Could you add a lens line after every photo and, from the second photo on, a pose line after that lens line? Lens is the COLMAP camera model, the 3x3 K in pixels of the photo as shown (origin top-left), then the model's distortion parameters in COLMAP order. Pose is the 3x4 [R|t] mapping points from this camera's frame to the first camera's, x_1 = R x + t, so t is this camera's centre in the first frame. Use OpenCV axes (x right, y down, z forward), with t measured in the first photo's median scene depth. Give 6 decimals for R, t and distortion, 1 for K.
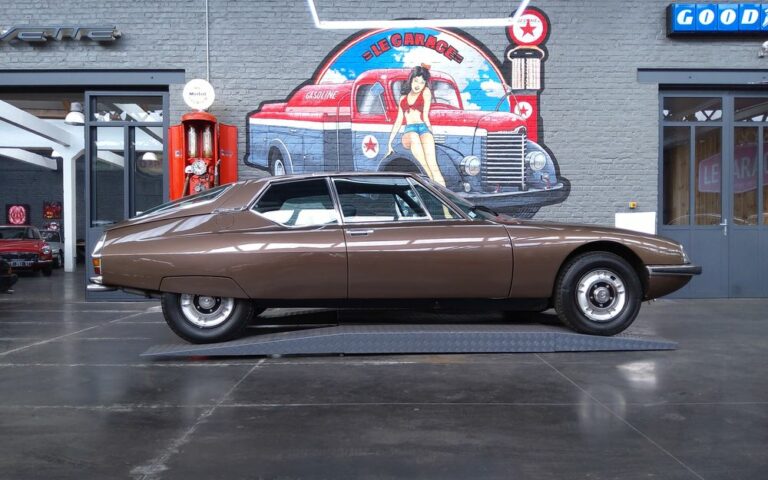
lens RADIAL K [[573.1, 0, 385.7], [0, 573.1, 252.8], [0, 0, 1]] dist [0.055504, -0.099004]
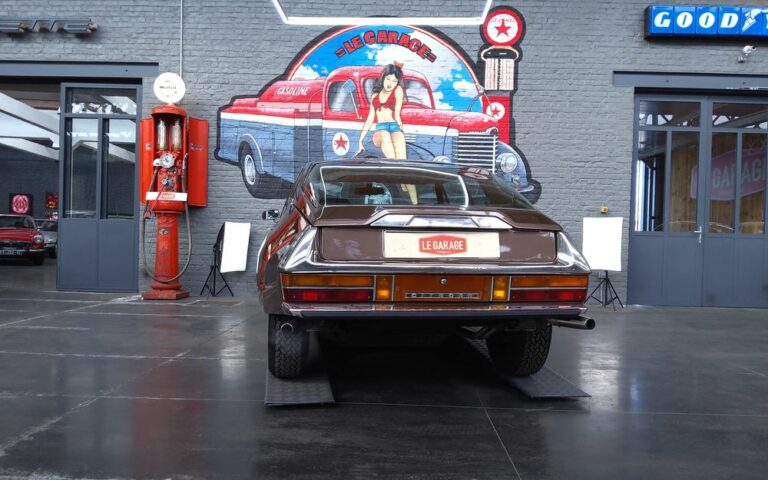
lens RADIAL K [[573.1, 0, 385.8], [0, 573.1, 255.0], [0, 0, 1]] dist [0.055504, -0.099004]
pose [[0.999290, 0.028410, -0.024749, 0.081590], [-0.028269, 0.999582, 0.006057, -0.000470], [0.024911, -0.005353, 0.999675, 0.003131]]
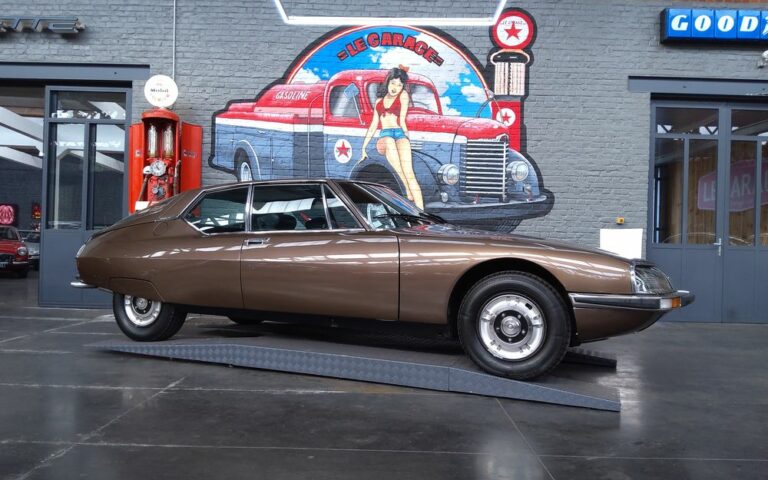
lens RADIAL K [[573.1, 0, 385.9], [0, 573.1, 254.4], [0, 0, 1]] dist [0.055504, -0.099004]
pose [[0.999571, 0.027859, -0.009014, 0.057308], [-0.027989, 0.999502, -0.014574, -0.003598], [0.008603, 0.014820, 0.999853, 0.058912]]
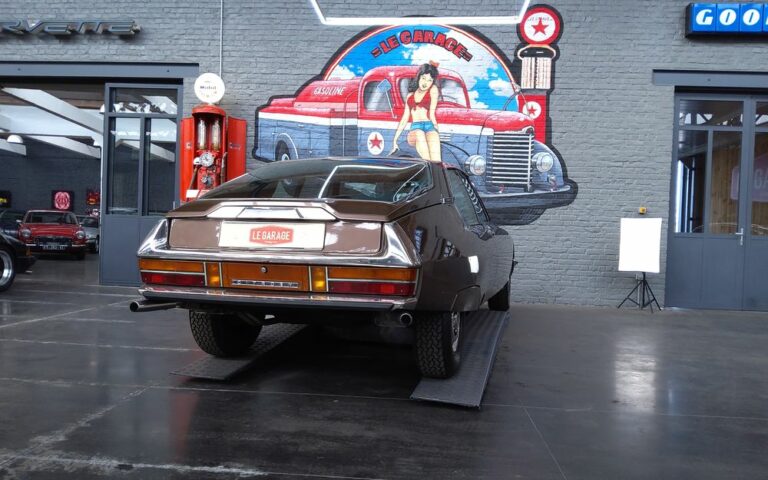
lens RADIAL K [[573.1, 0, 385.4], [0, 573.1, 255.1], [0, 0, 1]] dist [0.055504, -0.099004]
pose [[0.996375, 0.039788, -0.075190, 0.073616], [-0.039156, 0.999184, 0.009866, 0.000292], [0.075522, -0.006886, 0.997120, -0.002752]]
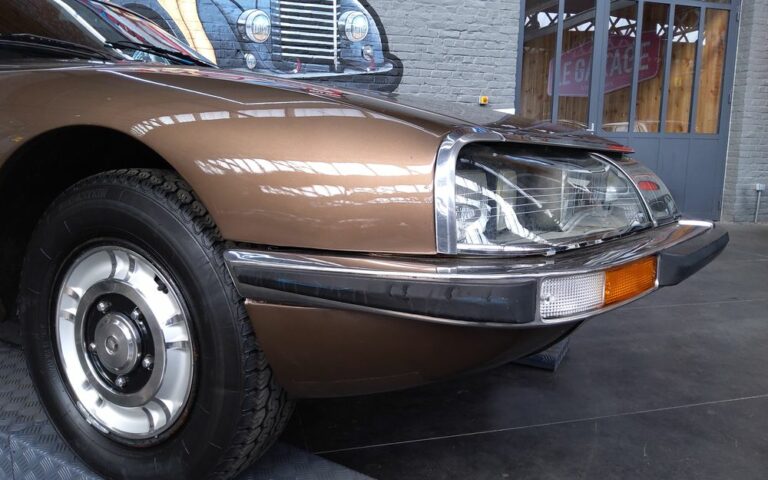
lens RADIAL K [[573.1, 0, 392.0], [0, 573.1, 253.0], [0, 0, 1]] dist [0.055504, -0.099004]
pose [[0.962073, -0.032039, 0.270904, 0.113654], [-0.010140, 0.988192, 0.152882, -0.001772], [-0.272603, -0.149831, 0.950388, 0.312101]]
